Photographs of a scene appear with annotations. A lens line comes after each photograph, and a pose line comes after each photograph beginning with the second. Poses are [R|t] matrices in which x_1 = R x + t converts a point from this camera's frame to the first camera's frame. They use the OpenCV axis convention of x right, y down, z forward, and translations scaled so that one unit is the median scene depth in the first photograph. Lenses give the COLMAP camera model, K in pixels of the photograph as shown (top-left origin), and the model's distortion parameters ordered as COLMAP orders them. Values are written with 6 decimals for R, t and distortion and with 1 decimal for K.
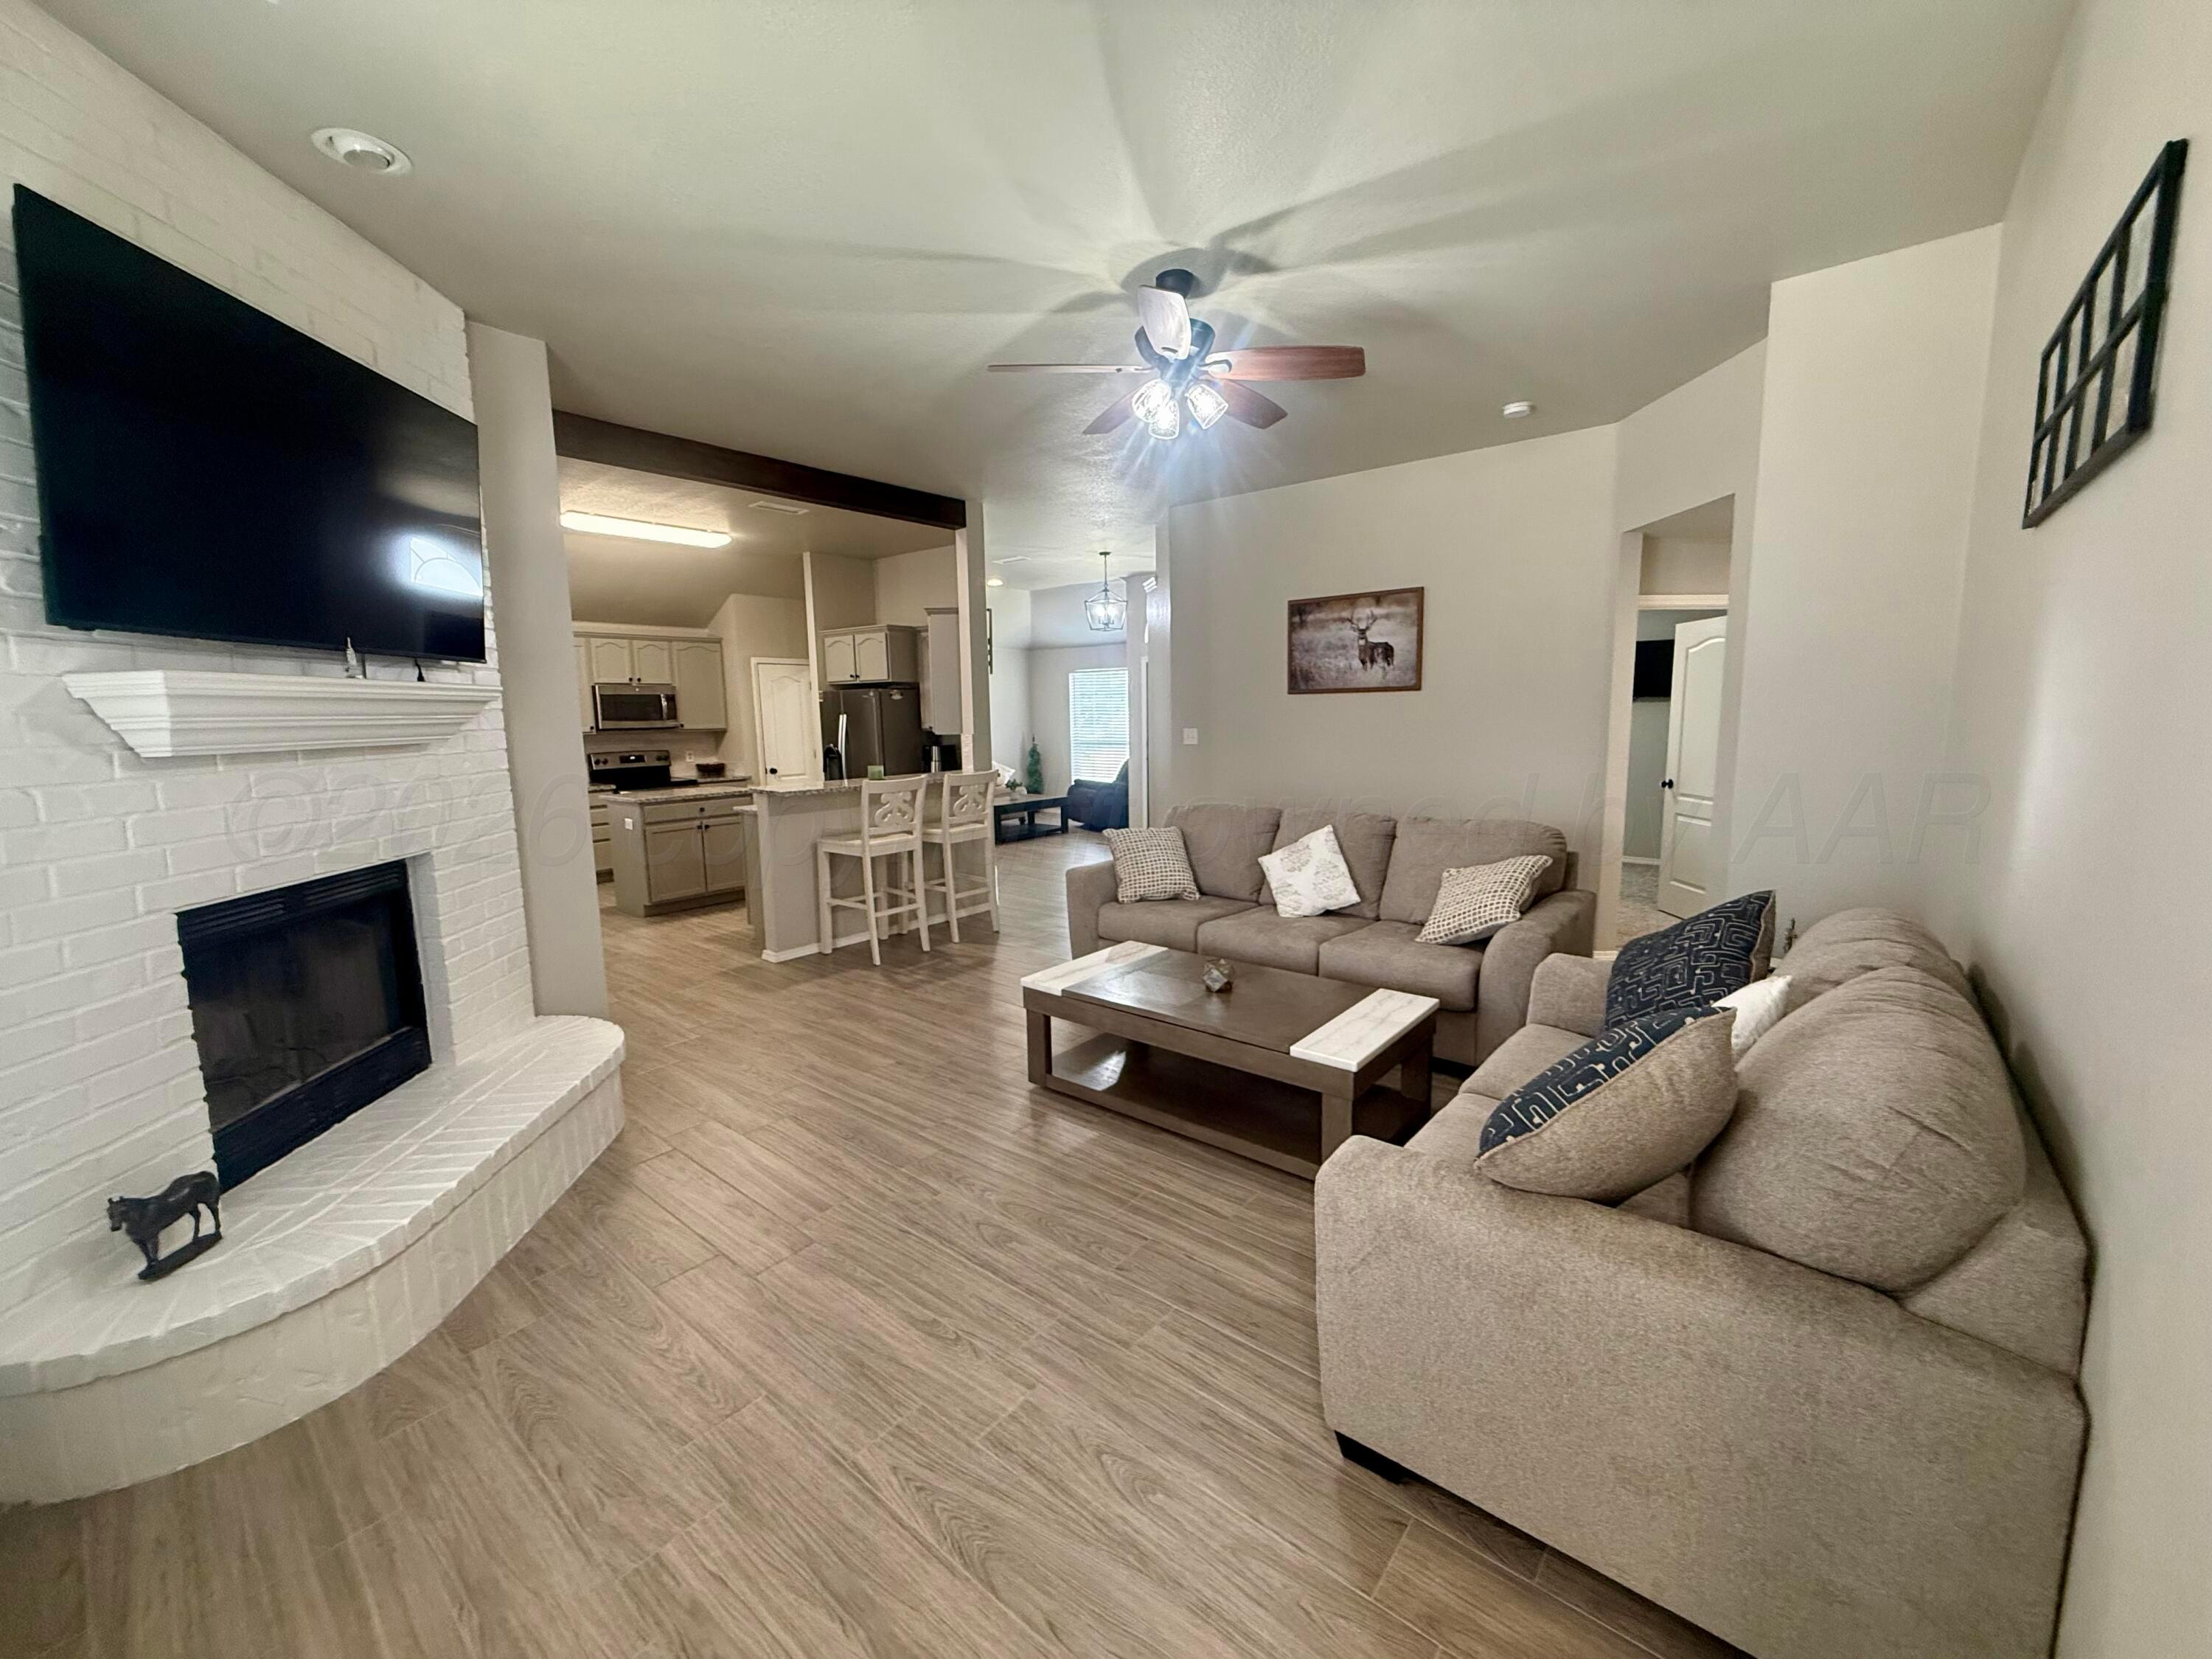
lens RADIAL K [[879.4, 0, 1103.5], [0, 879.4, 826.8], [0, 0, 1]] dist [0.000010, 0.000397]
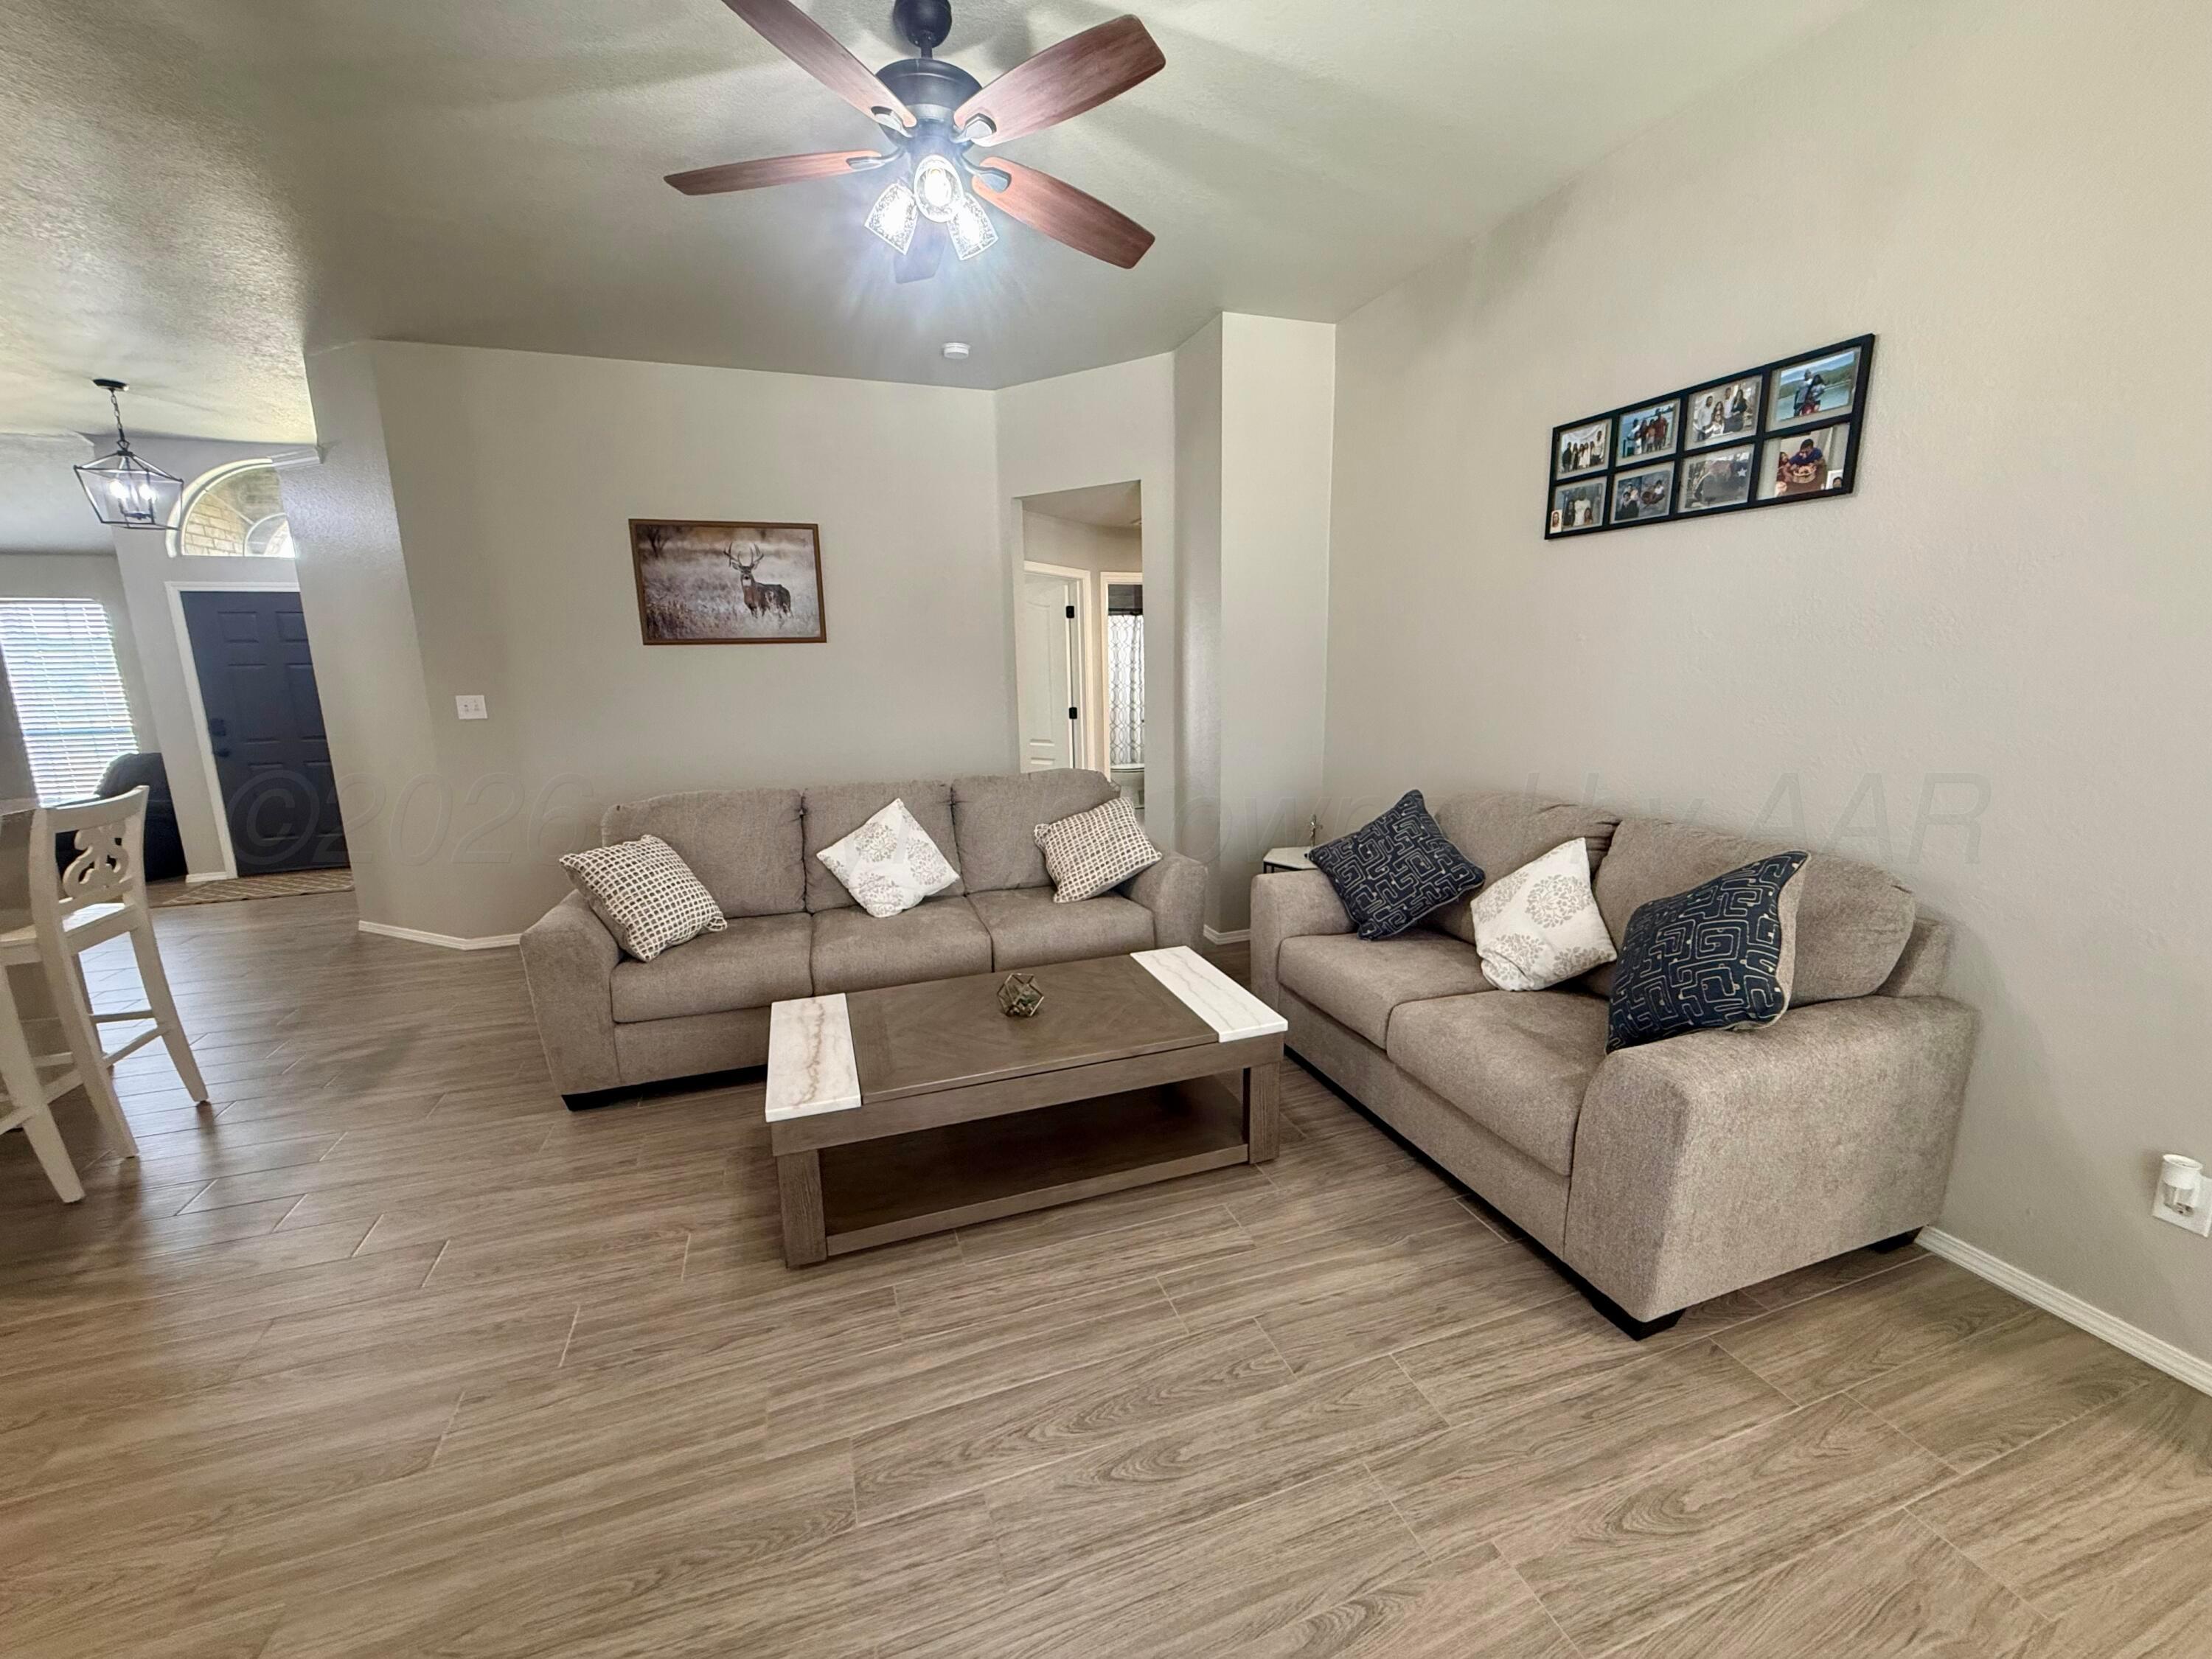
lens RADIAL K [[879.4, 0, 1101.1], [0, 879.4, 828.5], [0, 0, 1]] dist [0.000010, 0.000397]
pose [[0.517830, -0.157924, 0.840781, -0.273946], [0.121640, 0.986420, 0.110362, -0.033305], [-0.846792, 0.045123, 0.530008, 0.297507]]
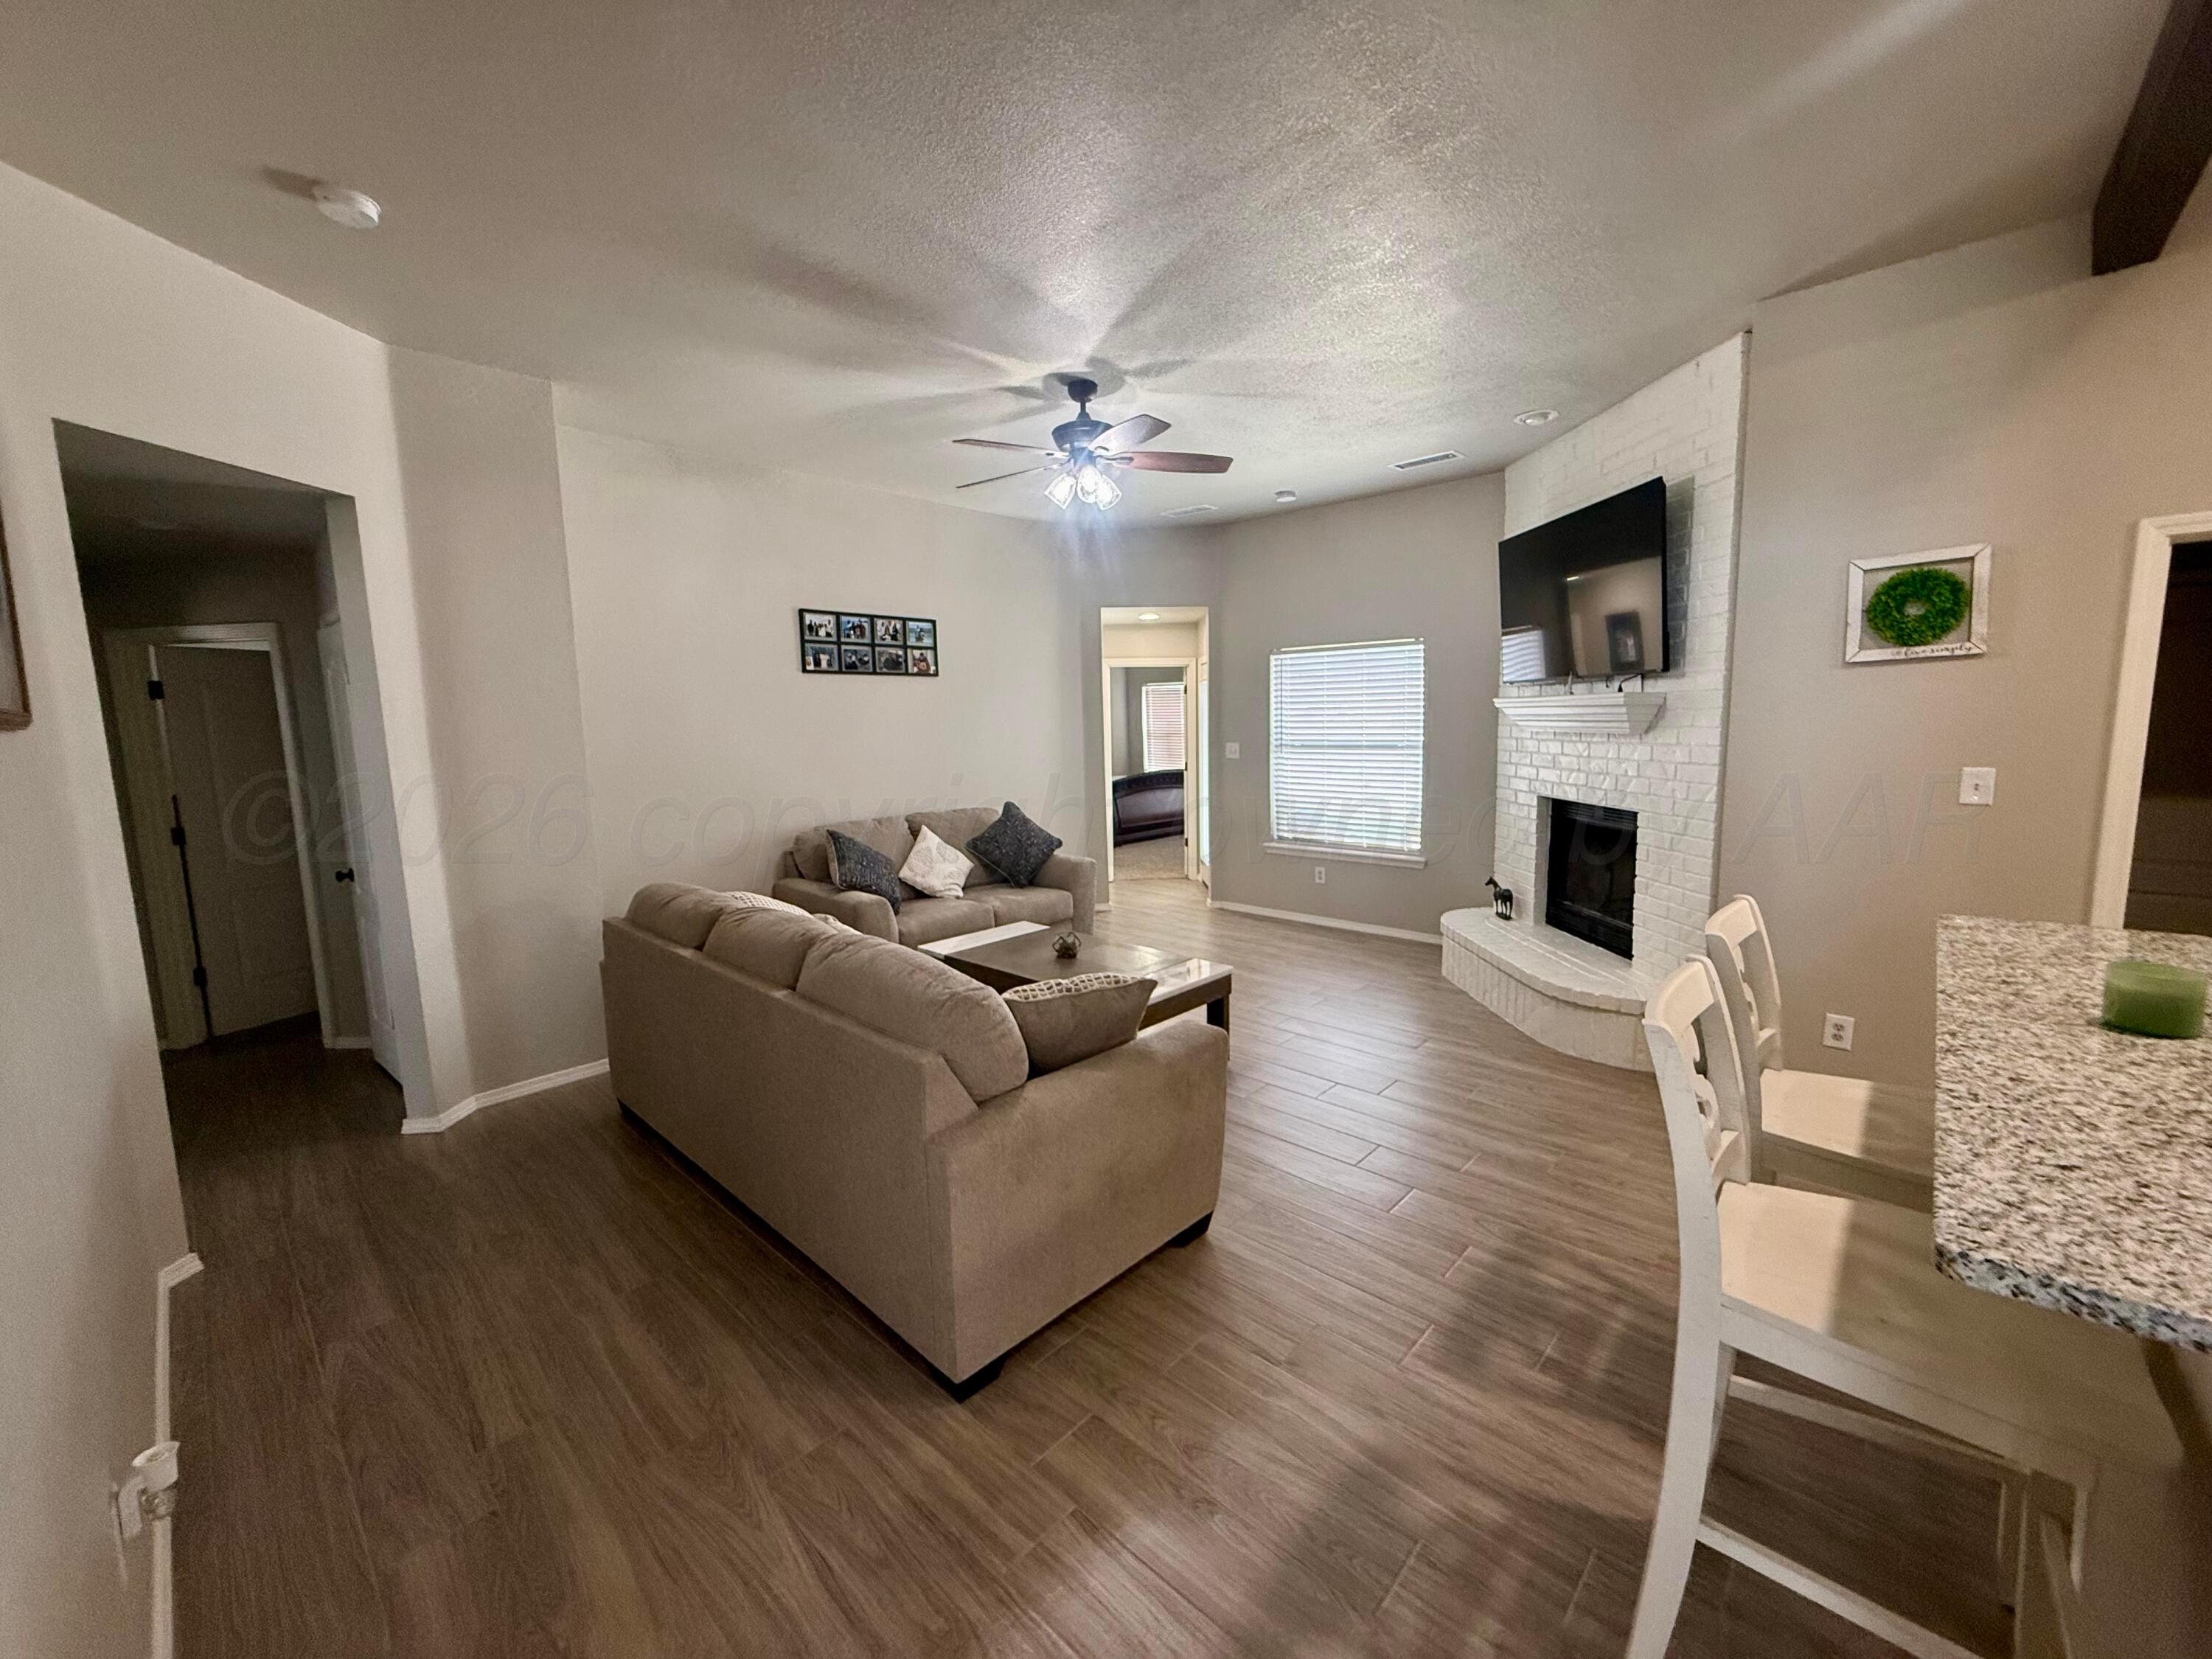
lens RADIAL K [[879.4, 0, 1104.0], [0, 879.4, 831.0], [0, 0, 1]] dist [0.000010, 0.000397]
pose [[-0.997374, 0.031889, 0.065022, -0.004924], [0.047651, 0.965073, 0.257613, -0.178824], [-0.054536, 0.260035, -0.964058, 1.255034]]
